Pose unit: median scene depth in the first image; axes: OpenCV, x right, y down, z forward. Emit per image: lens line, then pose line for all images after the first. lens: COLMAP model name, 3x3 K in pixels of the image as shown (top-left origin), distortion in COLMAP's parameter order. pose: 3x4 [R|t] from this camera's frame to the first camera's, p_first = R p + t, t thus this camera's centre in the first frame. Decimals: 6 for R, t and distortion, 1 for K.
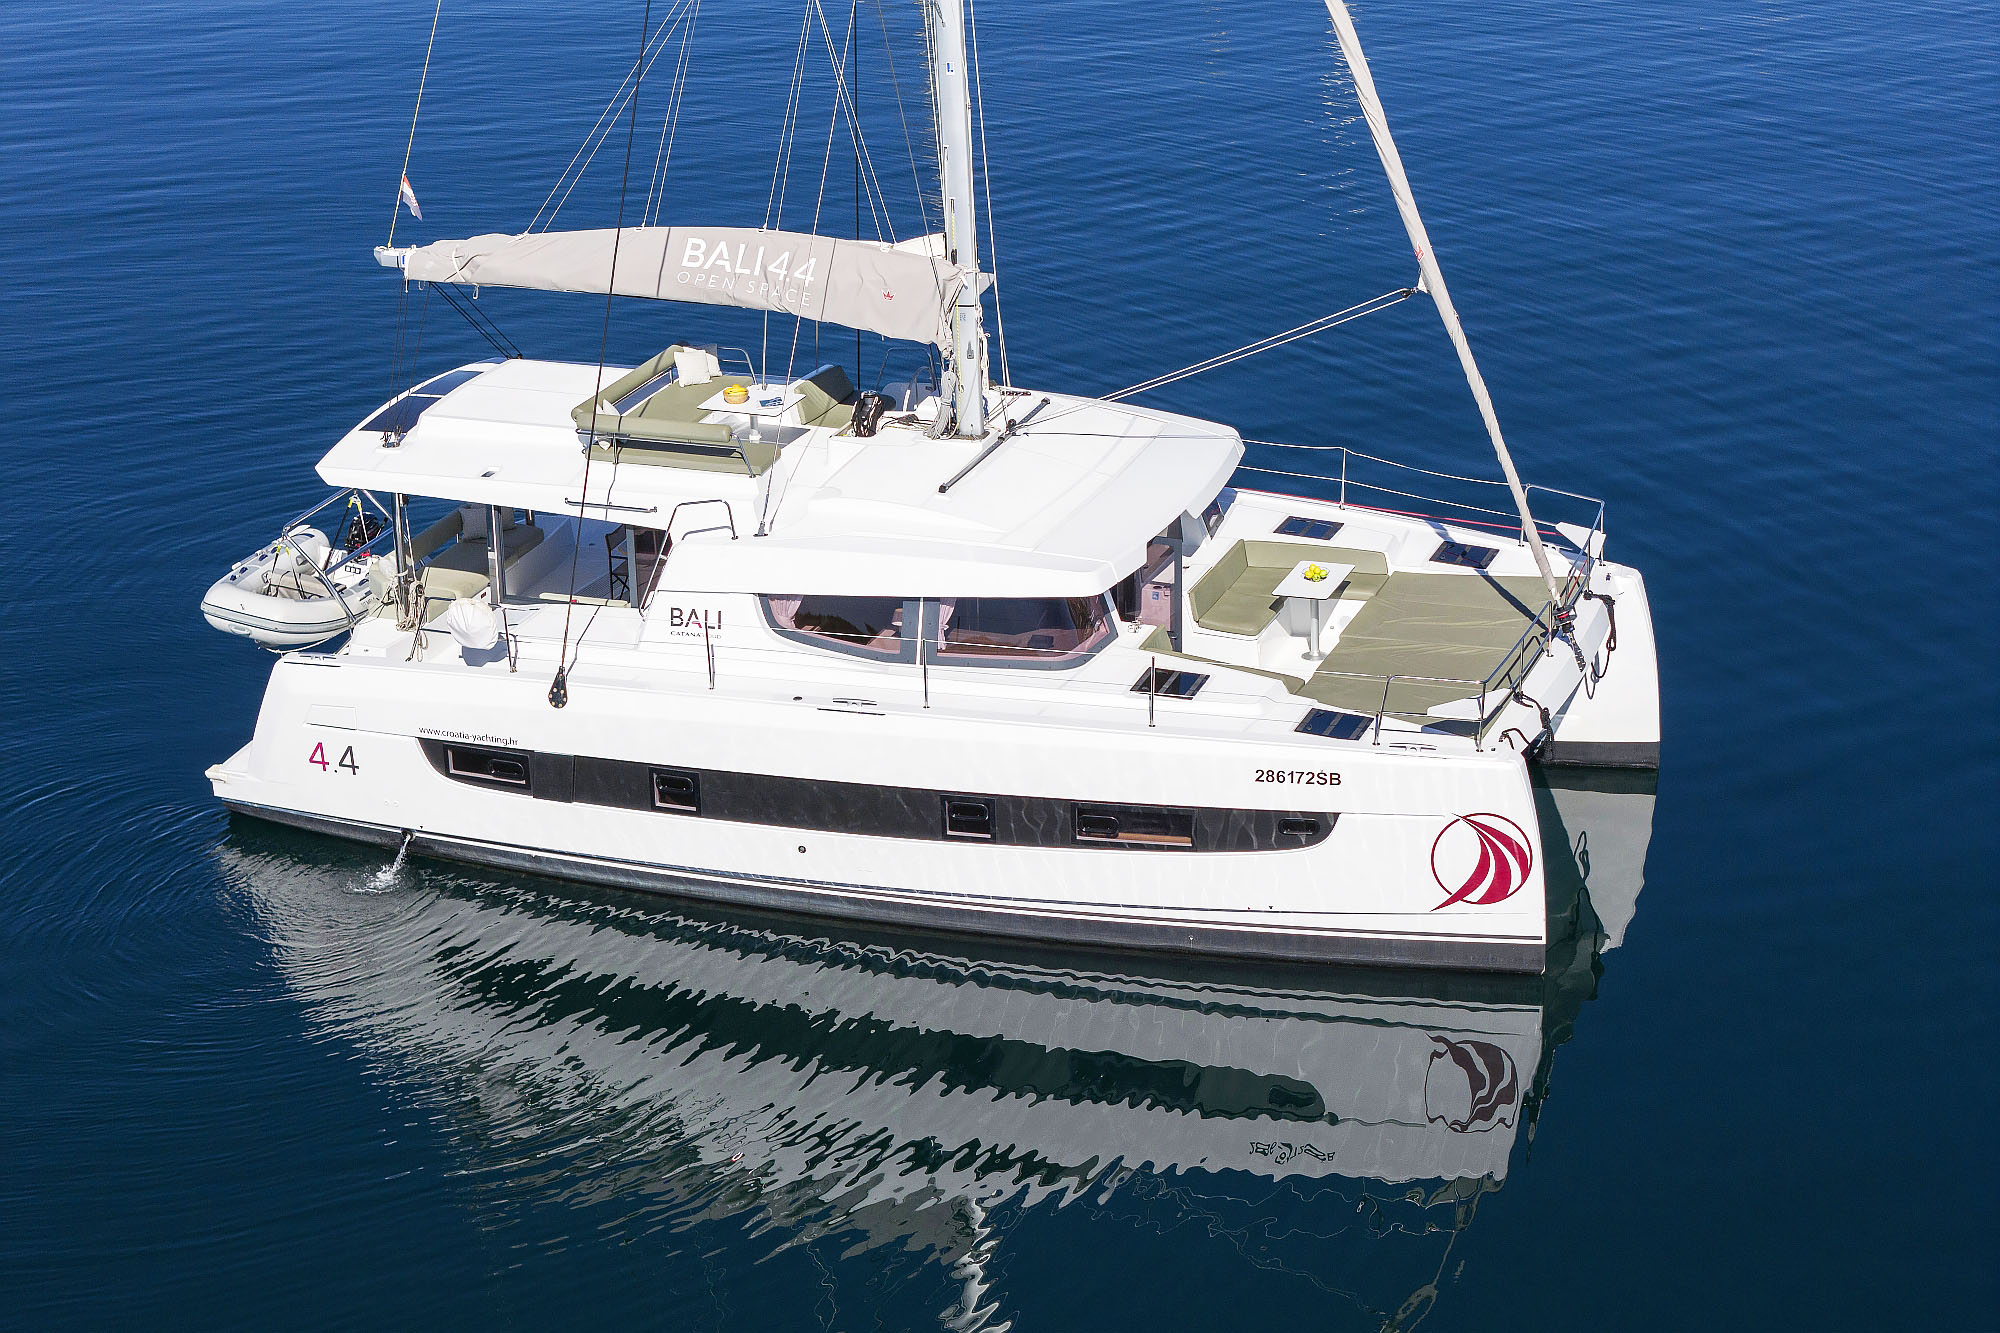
lens RADIAL K [[3987.1, 0, 1000.0], [0, 3987.1, 666.5], [0, 0, 1]] dist [-0.297041, 0.158155]
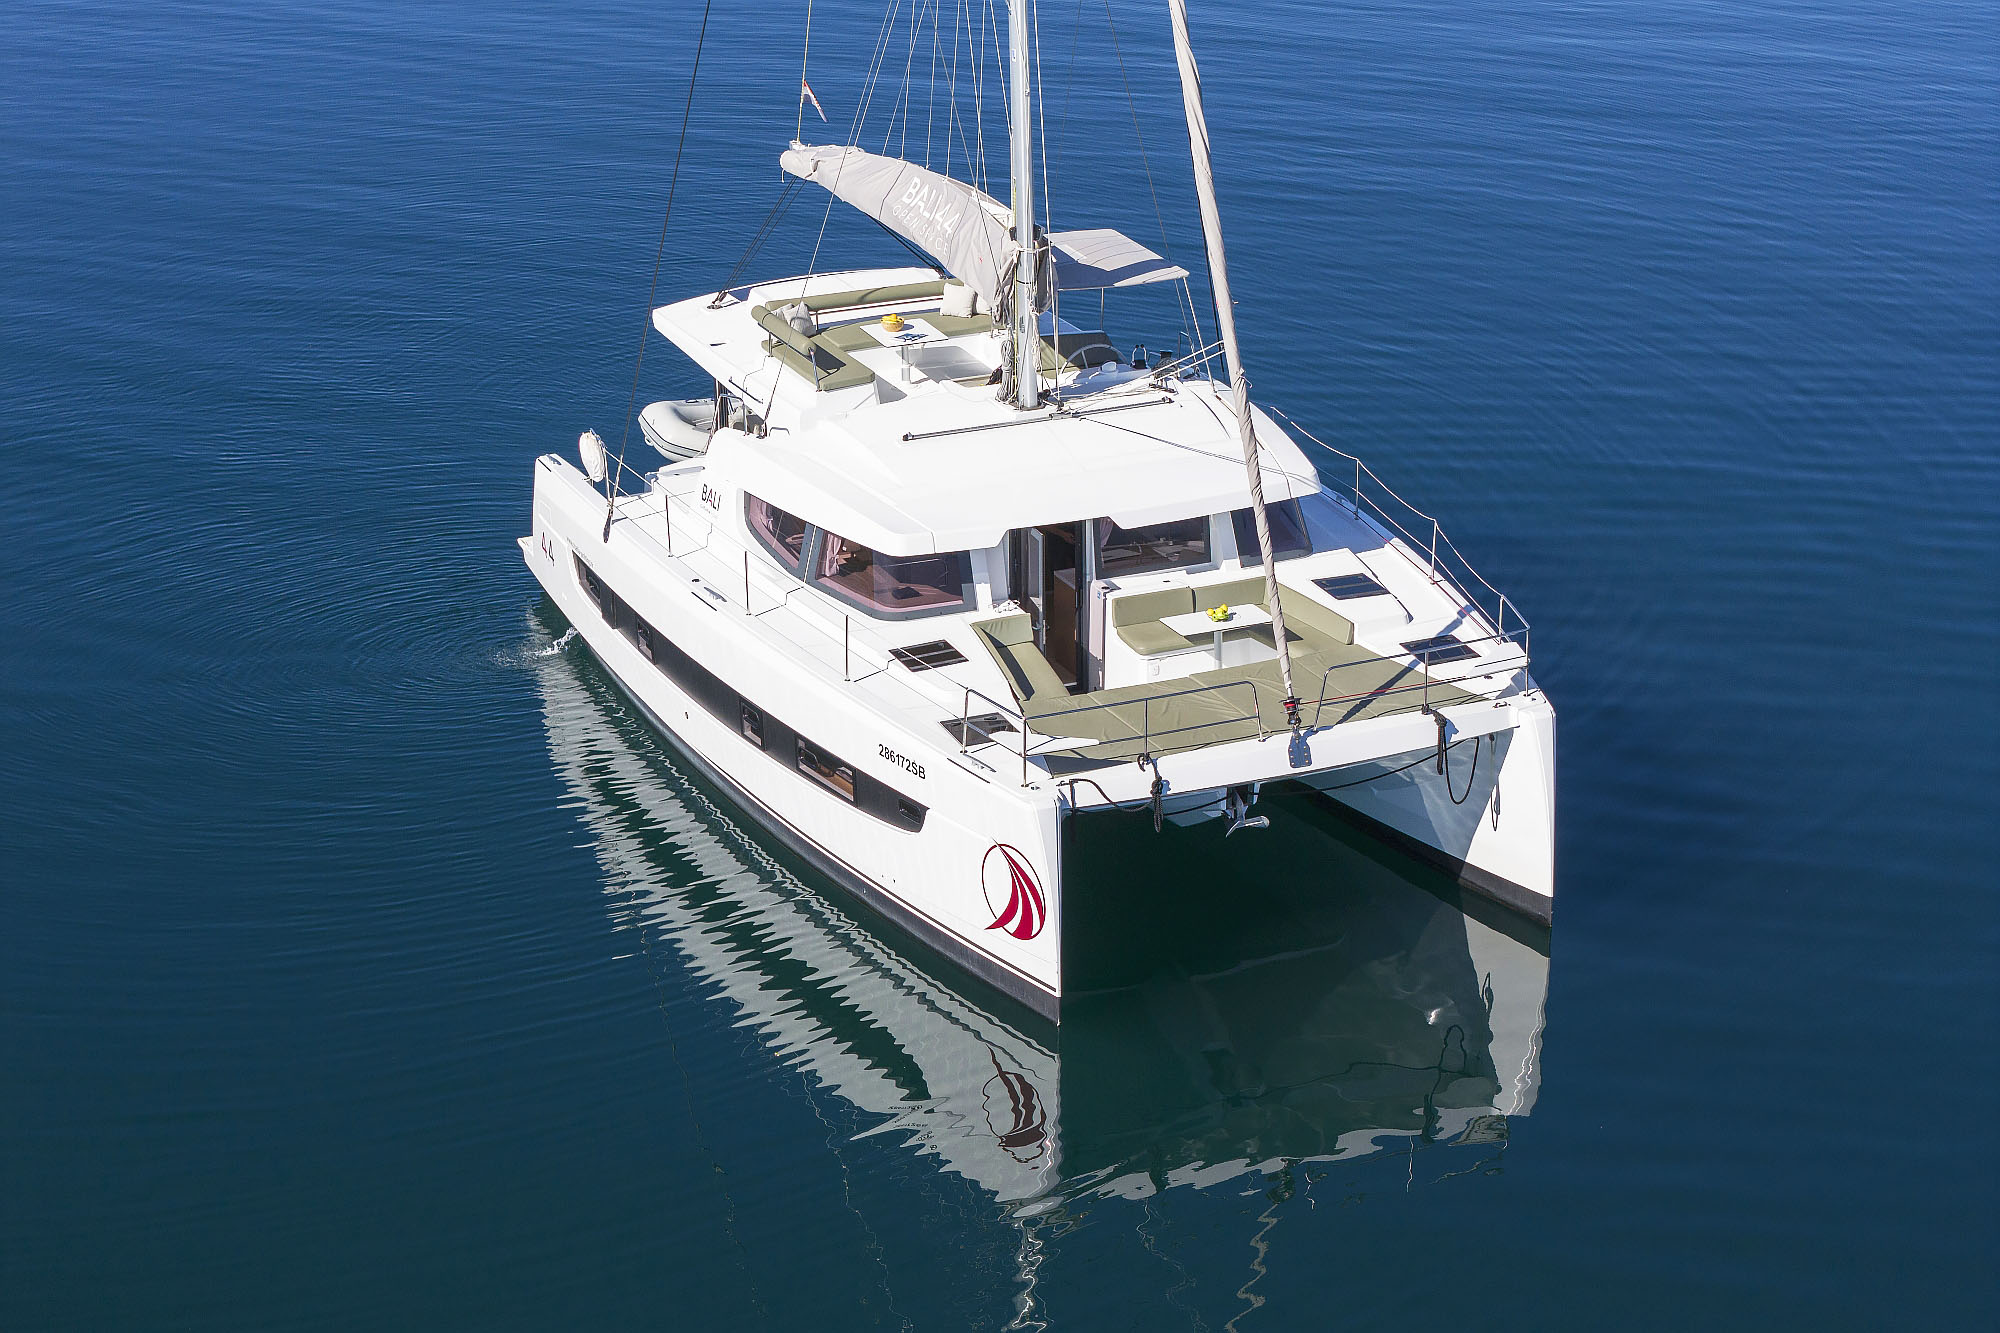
lens RADIAL K [[3987.1, 0, 1000.0], [0, 3987.1, 666.5], [0, 0, 1]] dist [-0.297041, 0.158155]
pose [[0.691516, 0.262584, -0.672945, 0.724869], [-0.255700, 0.960254, 0.111935, -0.109614], [0.675591, 0.094667, 0.731174, 0.235642]]
